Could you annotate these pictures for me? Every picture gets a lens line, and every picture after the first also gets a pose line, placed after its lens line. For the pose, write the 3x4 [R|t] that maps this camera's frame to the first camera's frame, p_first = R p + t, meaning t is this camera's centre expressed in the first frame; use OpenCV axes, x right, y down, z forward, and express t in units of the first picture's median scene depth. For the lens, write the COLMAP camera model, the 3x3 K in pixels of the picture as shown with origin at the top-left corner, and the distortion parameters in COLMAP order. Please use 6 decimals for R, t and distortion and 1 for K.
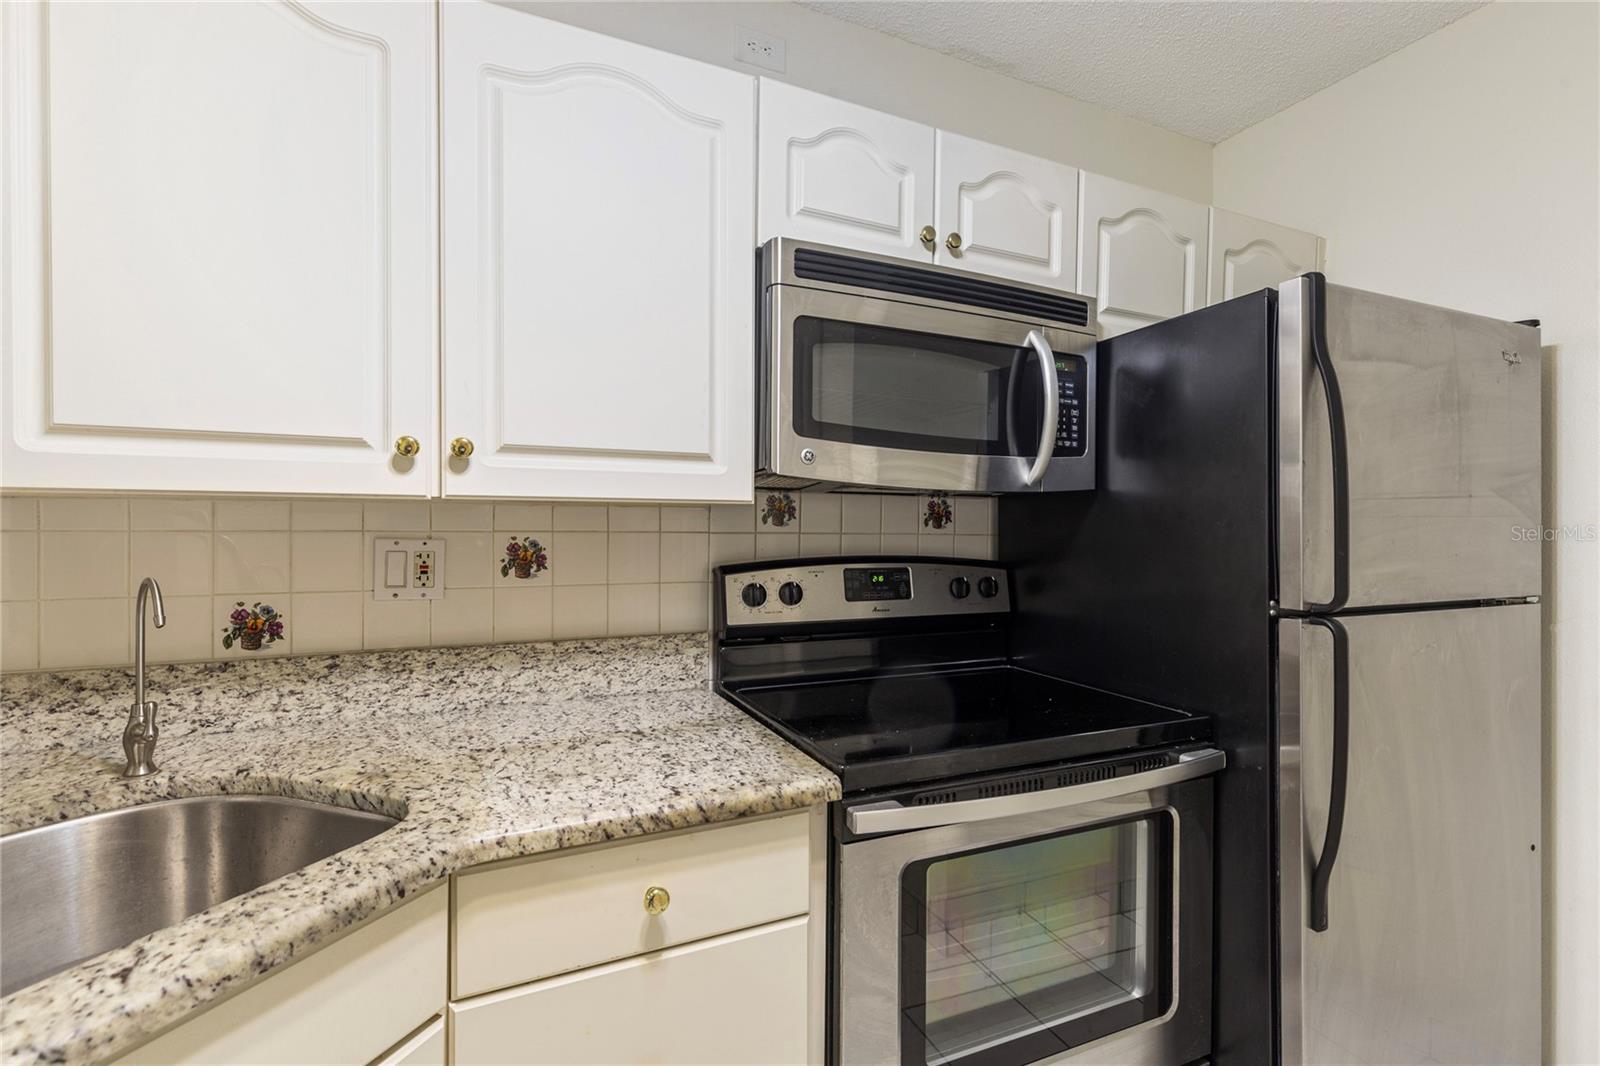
lens RADIAL K [[727.3, 0, 800.0], [0, 727.3, 533.0], [0, 0, 1]] dist [0.008401, -0.000361]
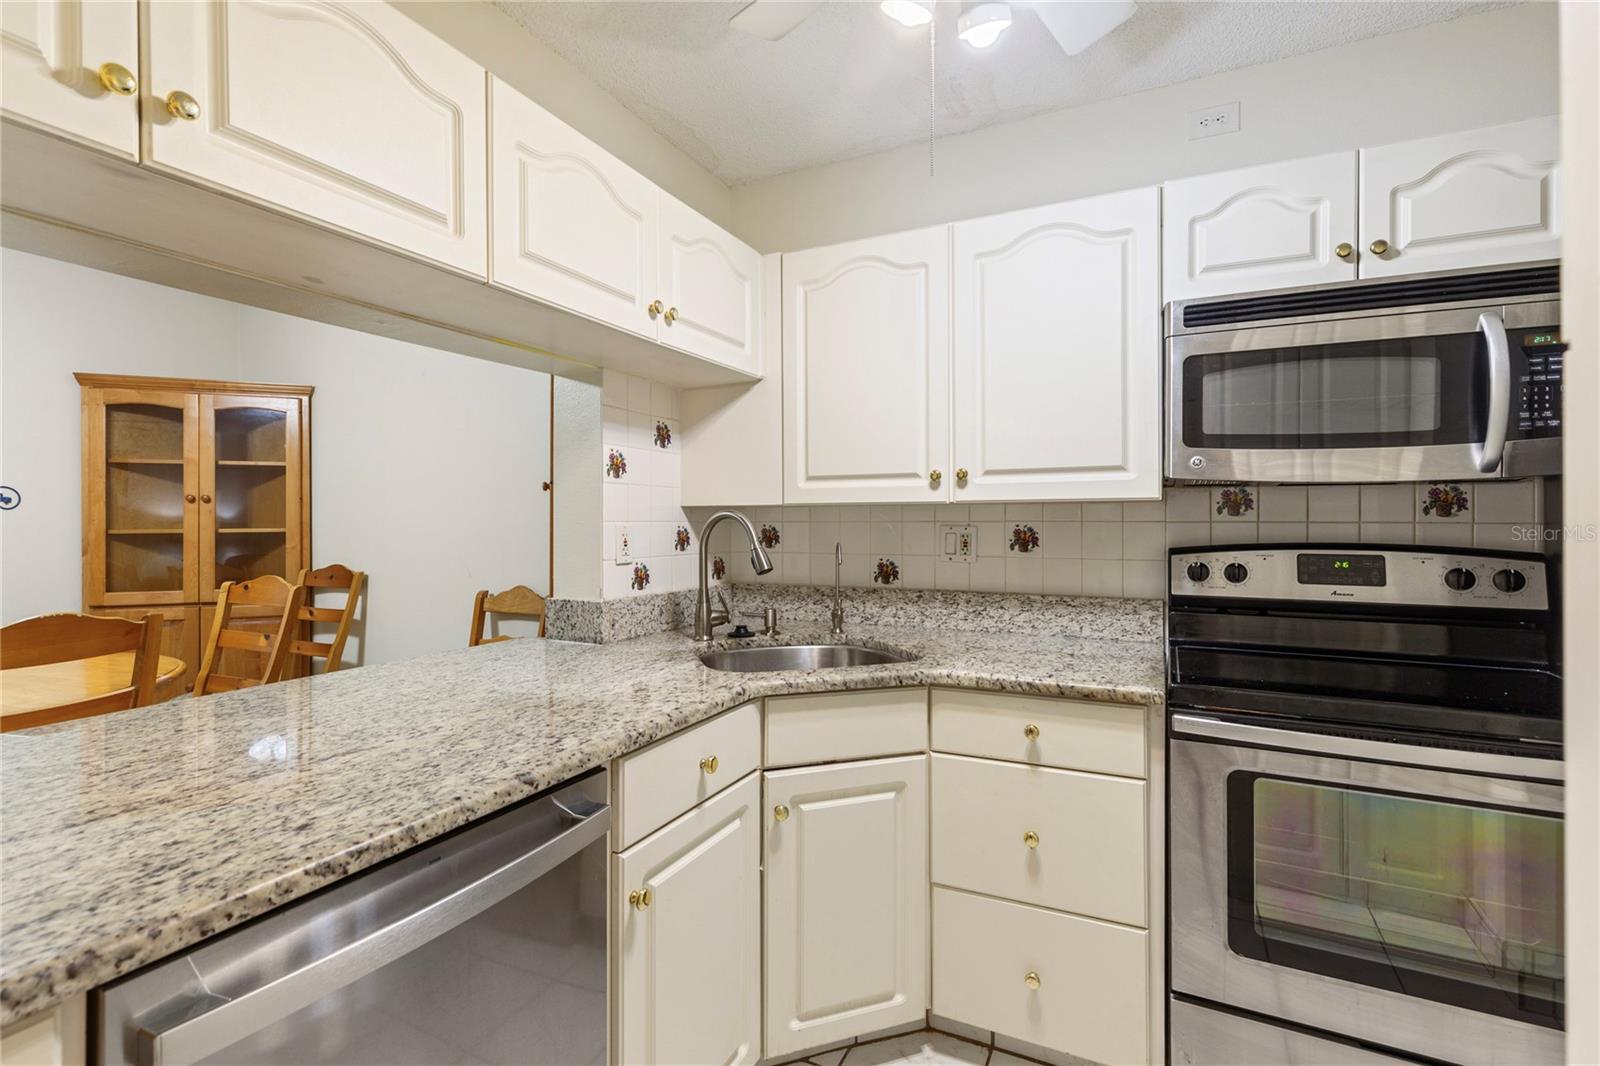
lens RADIAL K [[735.5, 0, 801.9], [0, 735.5, 525.2], [0, 0, 1]] dist [0.012184, -0.000374]
pose [[0.642600, -0.000595, -0.766201, 0.538501], [0.000038, 1.000000, -0.000745, 0.007653], [0.766201, 0.000449, 0.642600, -0.370947]]
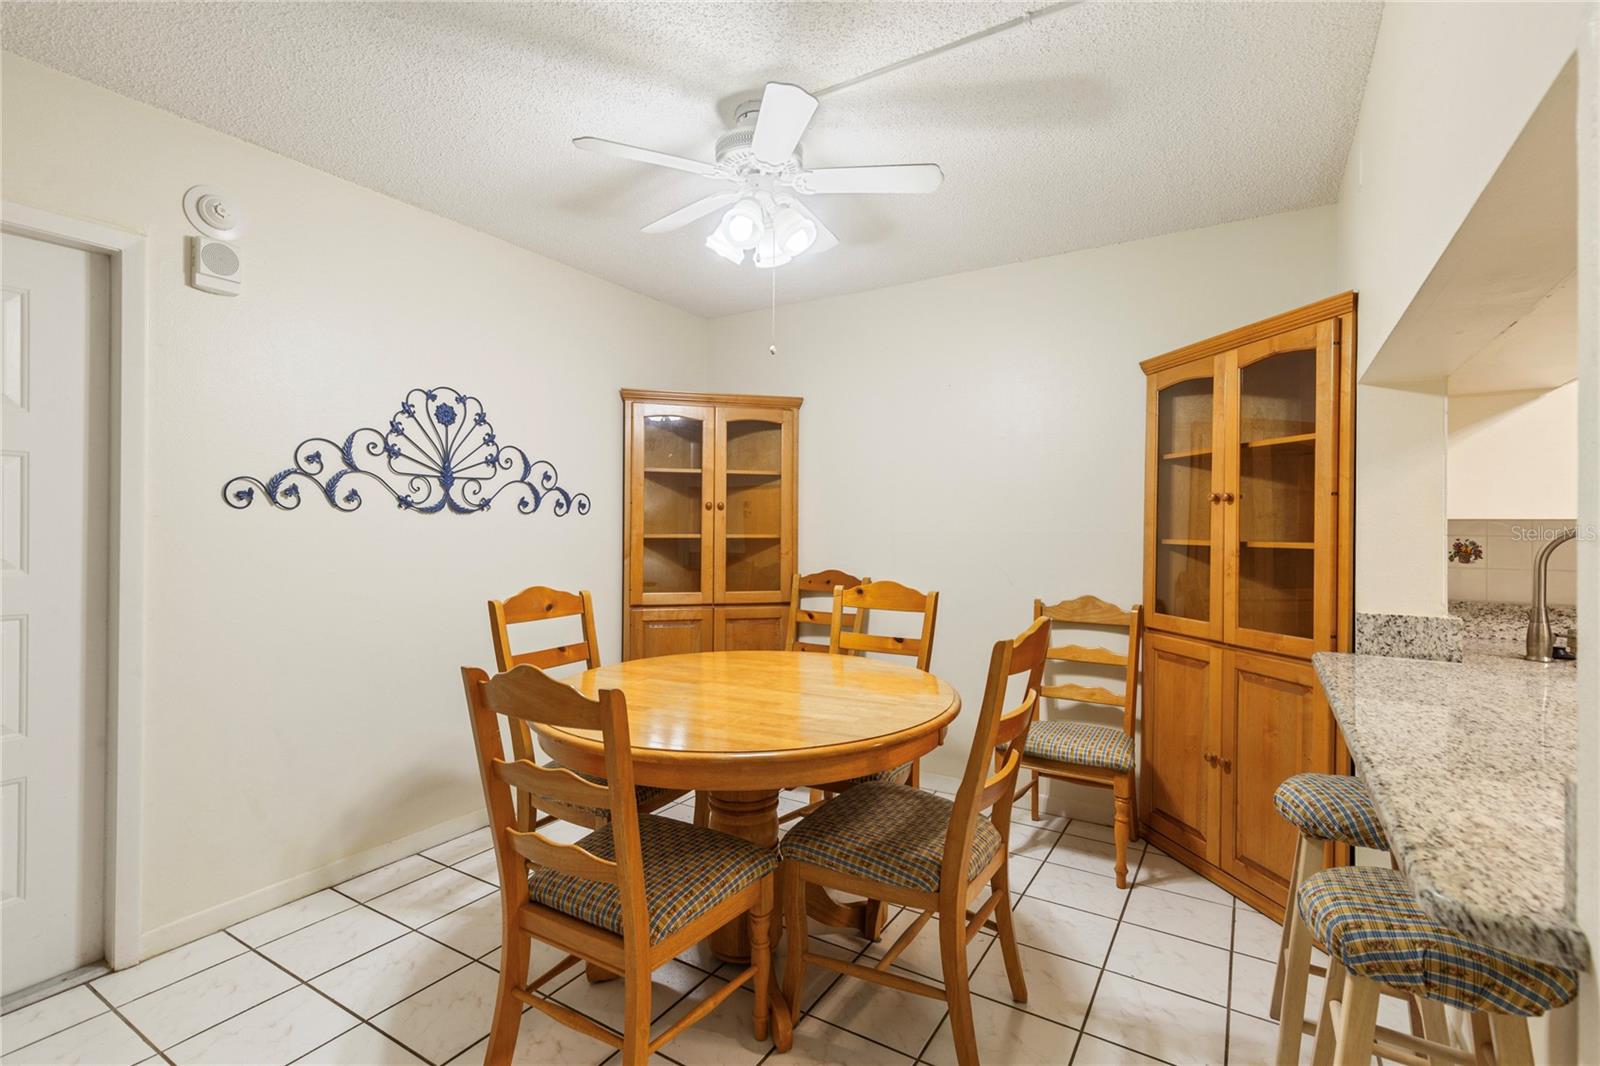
lens RADIAL K [[753.0, 0, 780.3], [0, 753.0, 524.5], [0, 0, 1]] dist [0.002626, -0.000071]
pose [[0.539484, -0.001925, -0.841993, -0.342411], [-0.010189, 0.999909, -0.008814, 0.004847], [0.841934, 0.013334, 0.539416, -1.640046]]
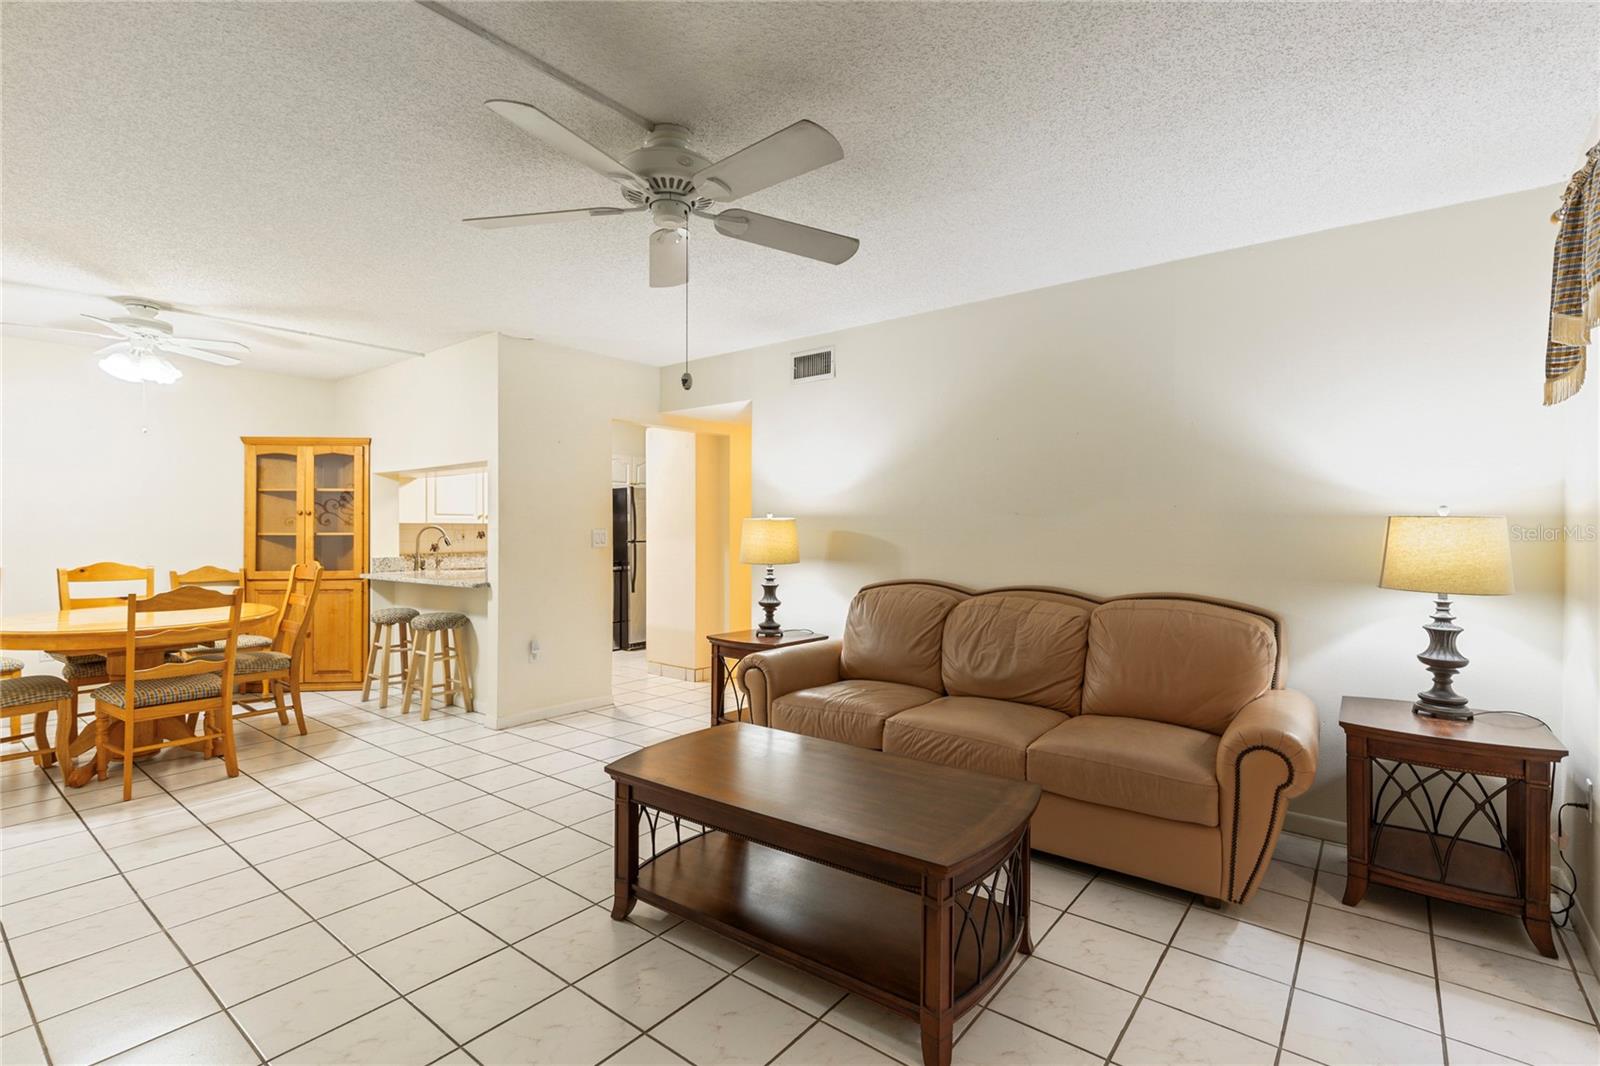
lens RADIAL K [[709.0, 0, 733.3], [0, 709.0, 531.7], [0, 0, 1]] dist [0.010787, -0.000313]
pose [[0.925015, -0.003745, 0.379912, -0.662830], [0.004146, 0.999991, -0.000239, 0.024986], [-0.379908, 0.001796, 0.925022, -4.310317]]
